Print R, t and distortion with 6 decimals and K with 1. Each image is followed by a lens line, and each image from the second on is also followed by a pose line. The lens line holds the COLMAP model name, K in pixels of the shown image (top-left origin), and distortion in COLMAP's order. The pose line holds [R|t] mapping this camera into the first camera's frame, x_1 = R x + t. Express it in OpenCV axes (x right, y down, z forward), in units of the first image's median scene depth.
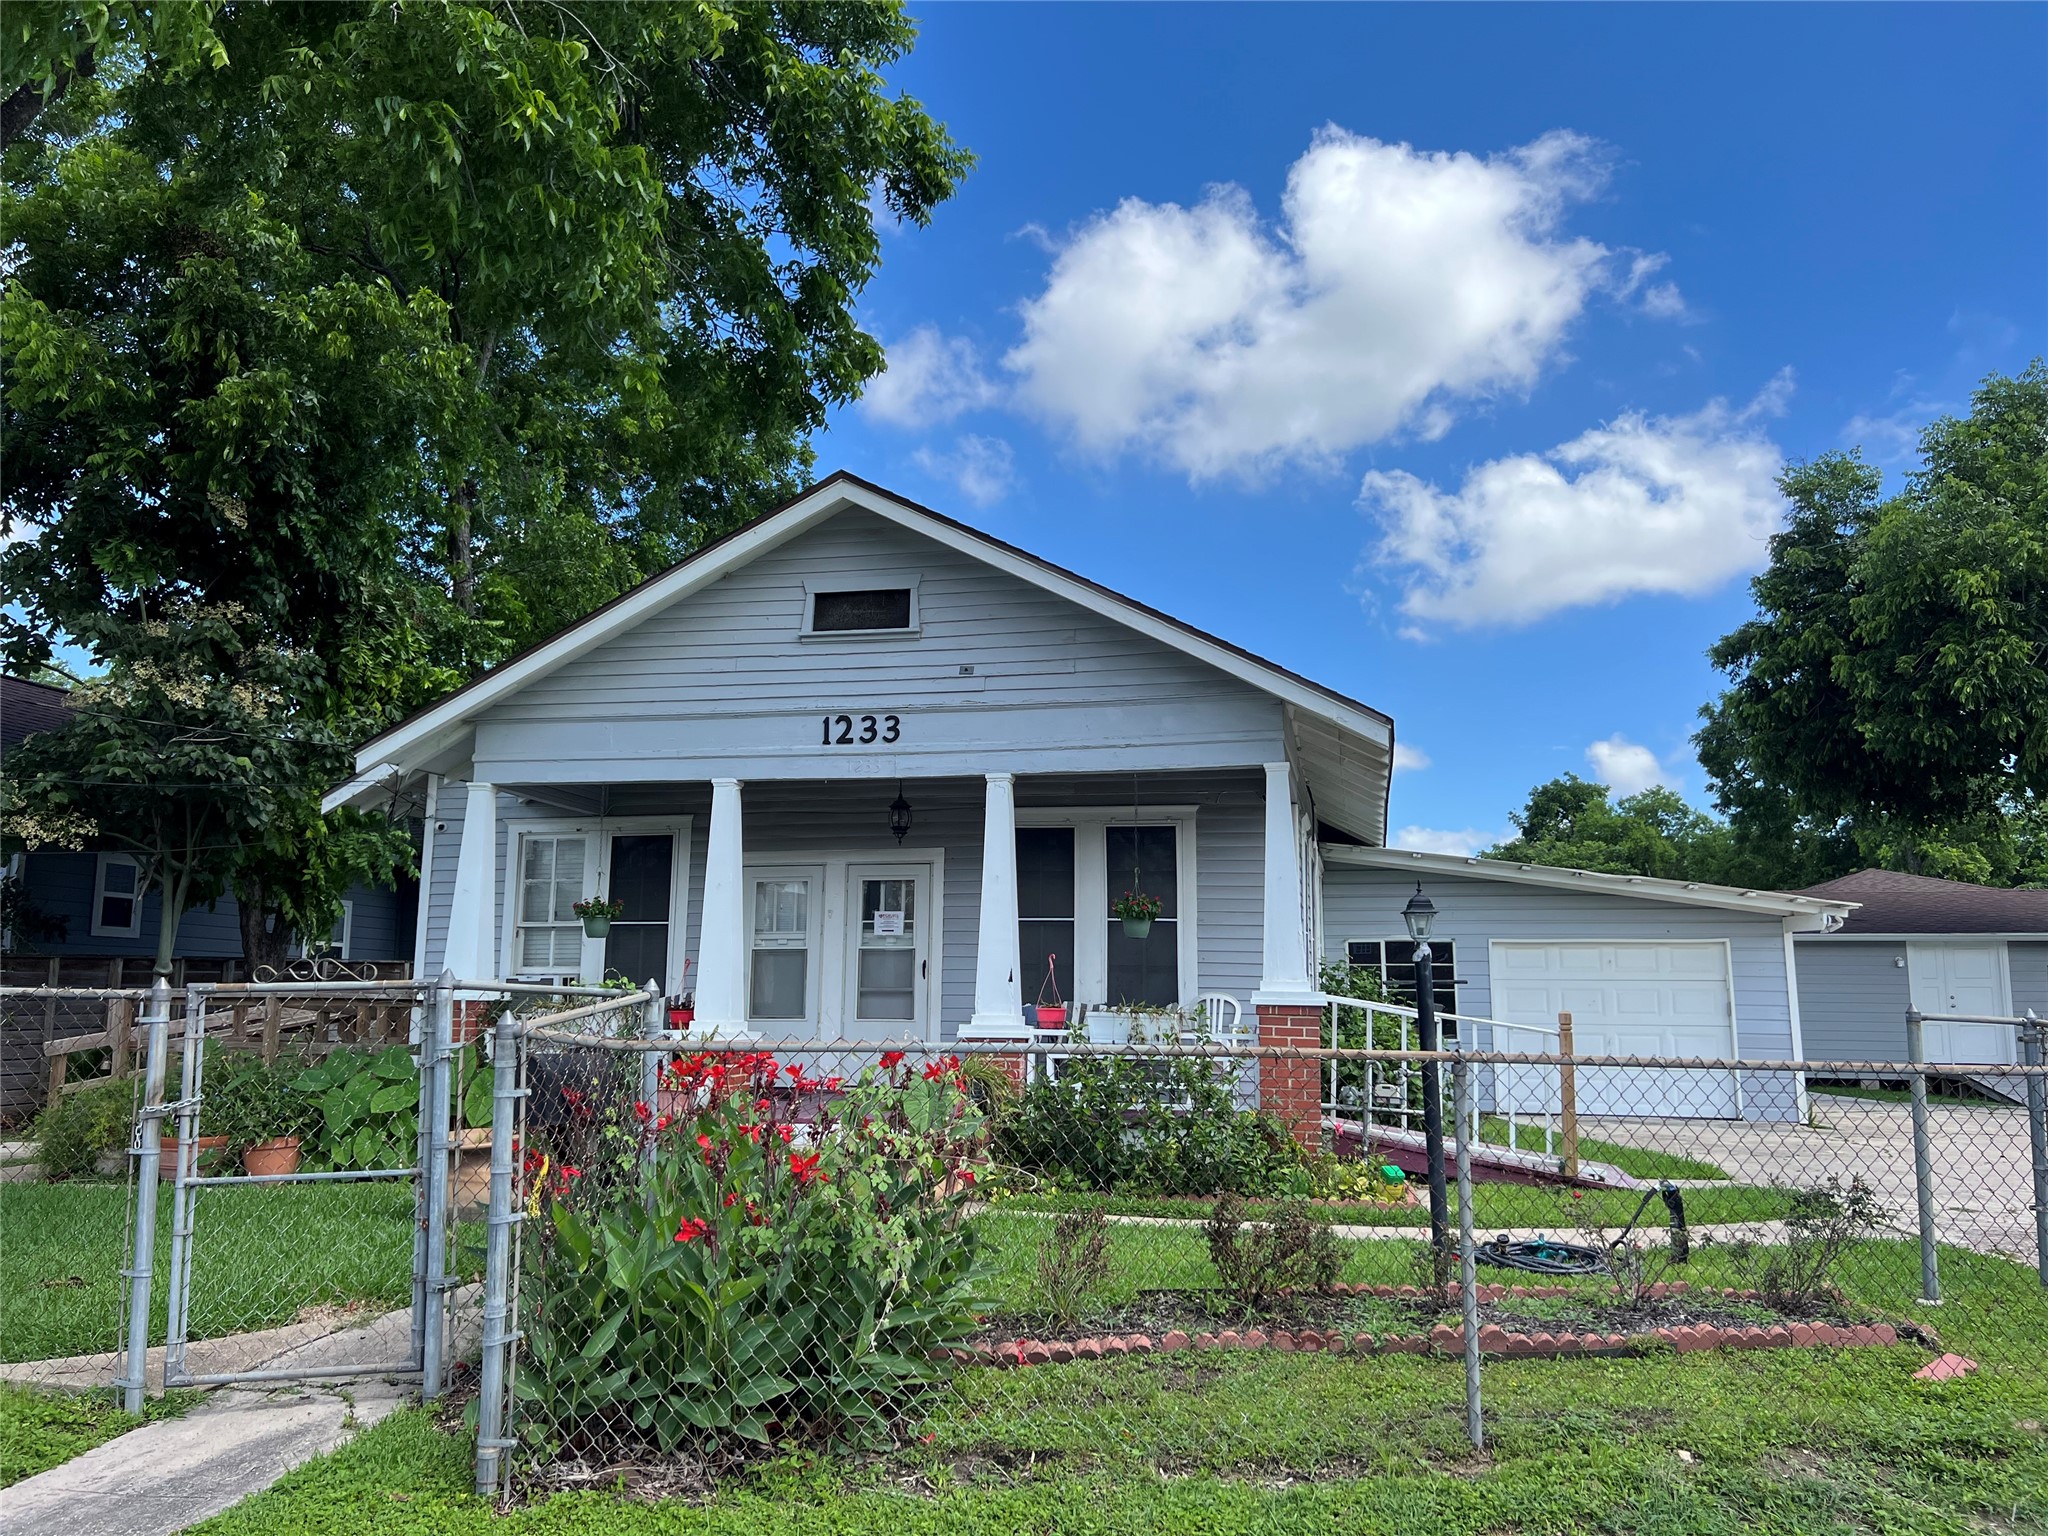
lens RADIAL K [[1563.3, 0, 1024.0], [0, 1563.3, 768.0], [0, 0, 1]] dist [0.194733, -0.000150]
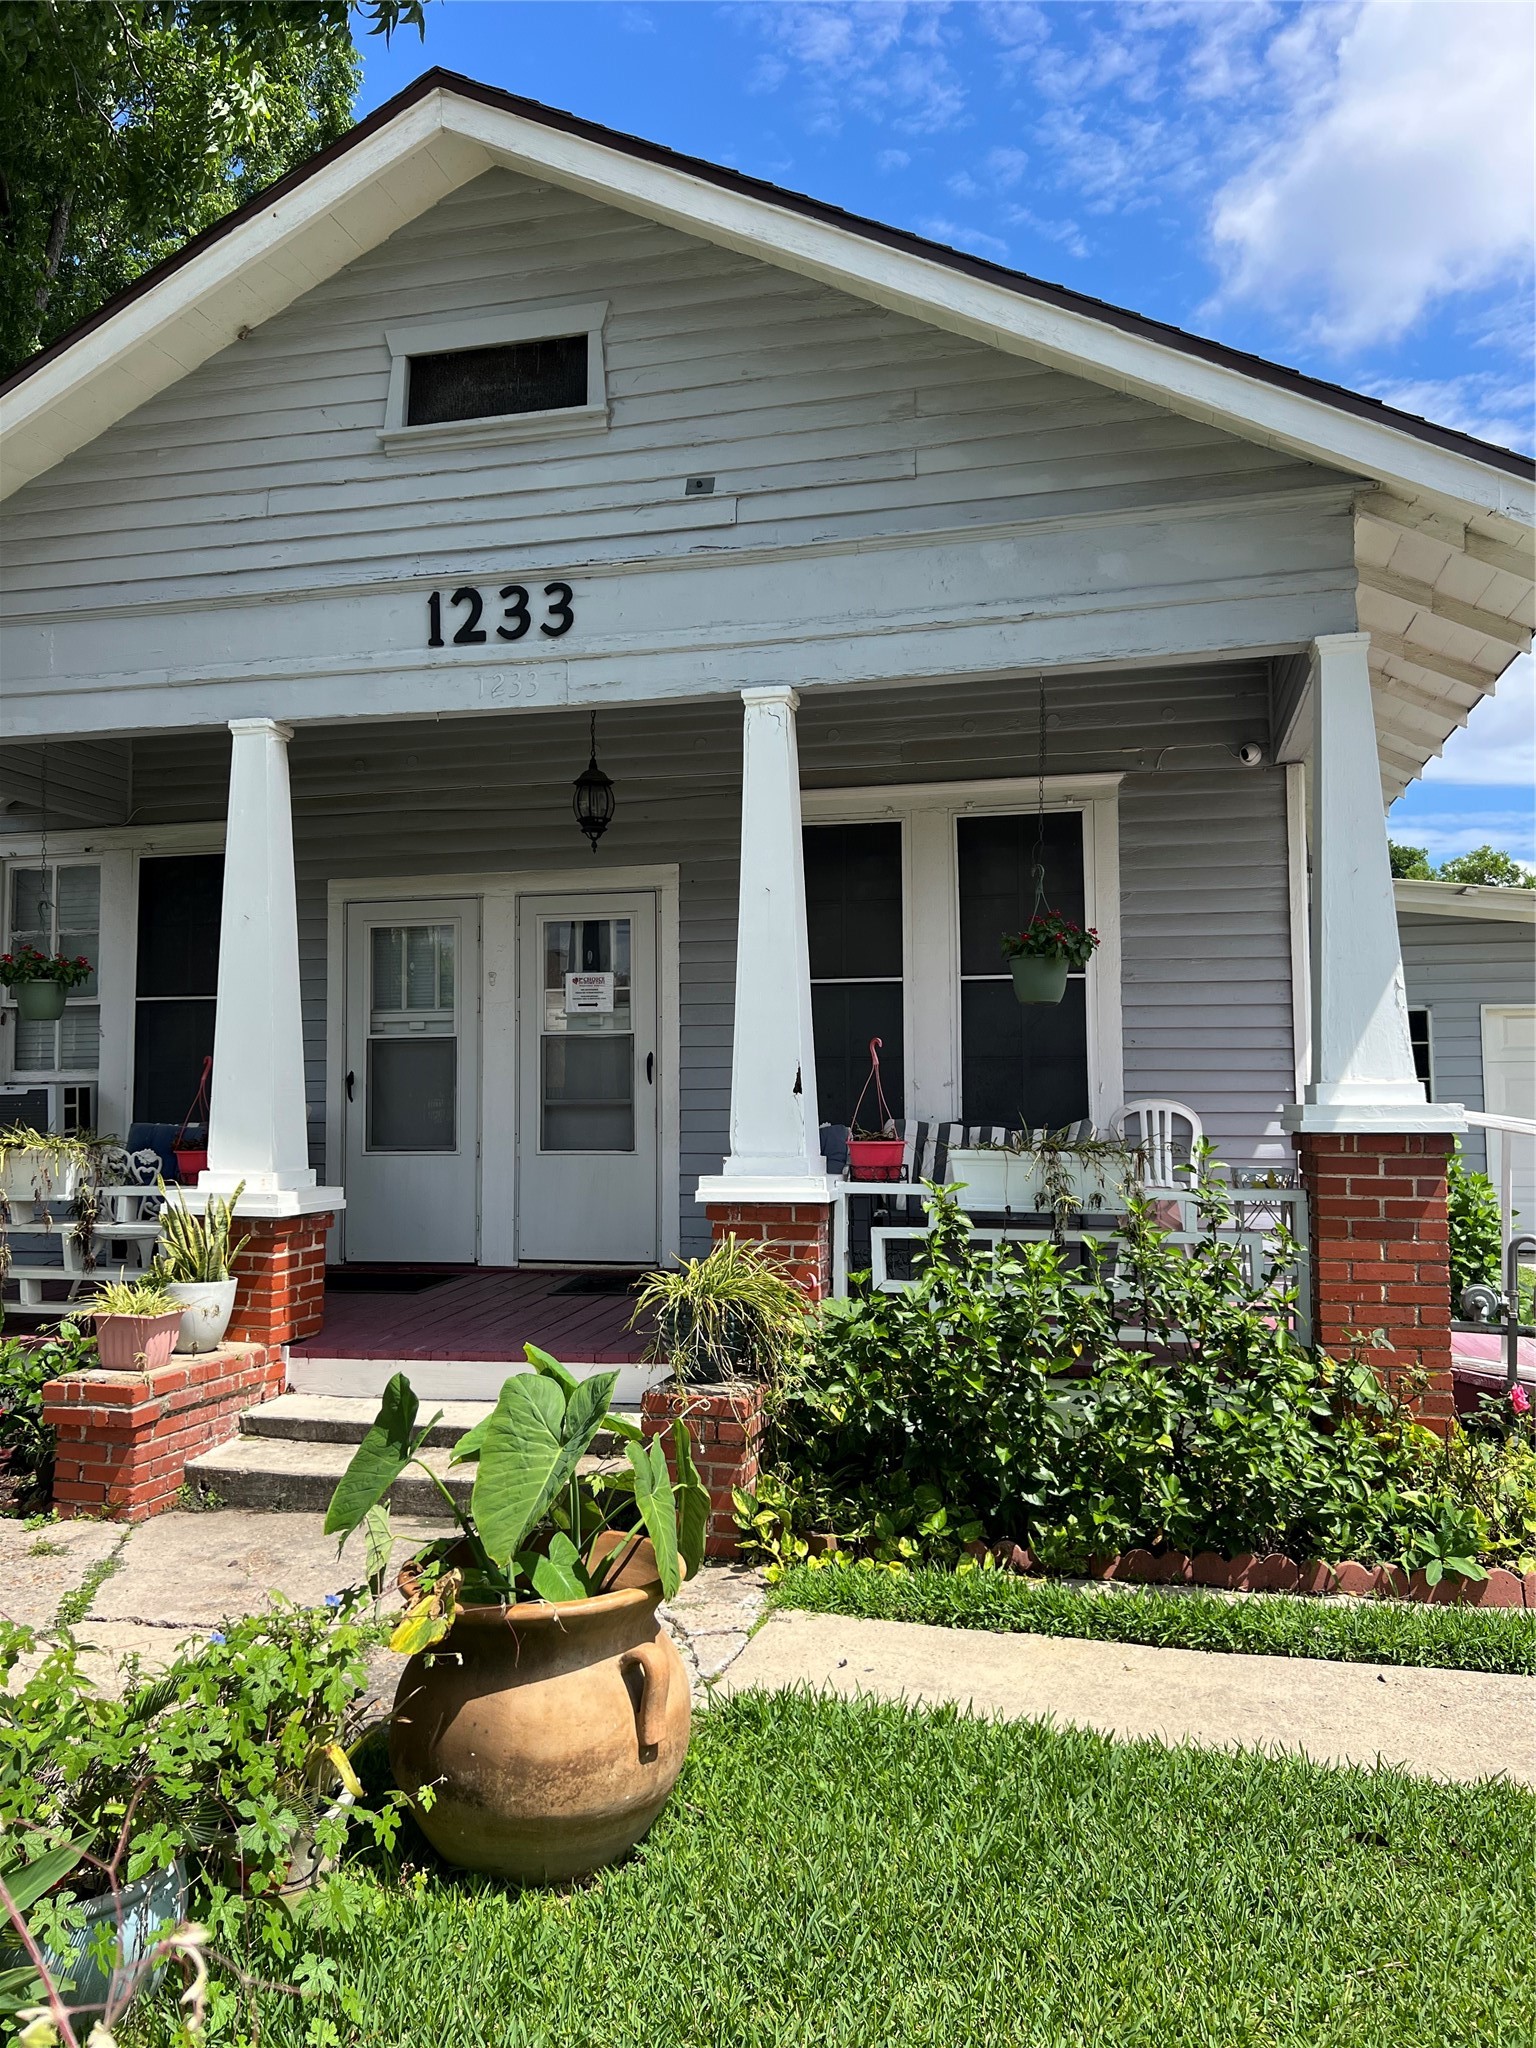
lens RADIAL K [[1563.3, 0, 768.0], [0, 1563.3, 1024.0], [0, 0, 1]] dist [0.194733, -0.000150]
pose [[0.999570, -0.018265, -0.022923, -0.006012], [0.020576, 0.994260, 0.104993, 0.054832], [0.020874, -0.105419, 0.994209, 0.452069]]
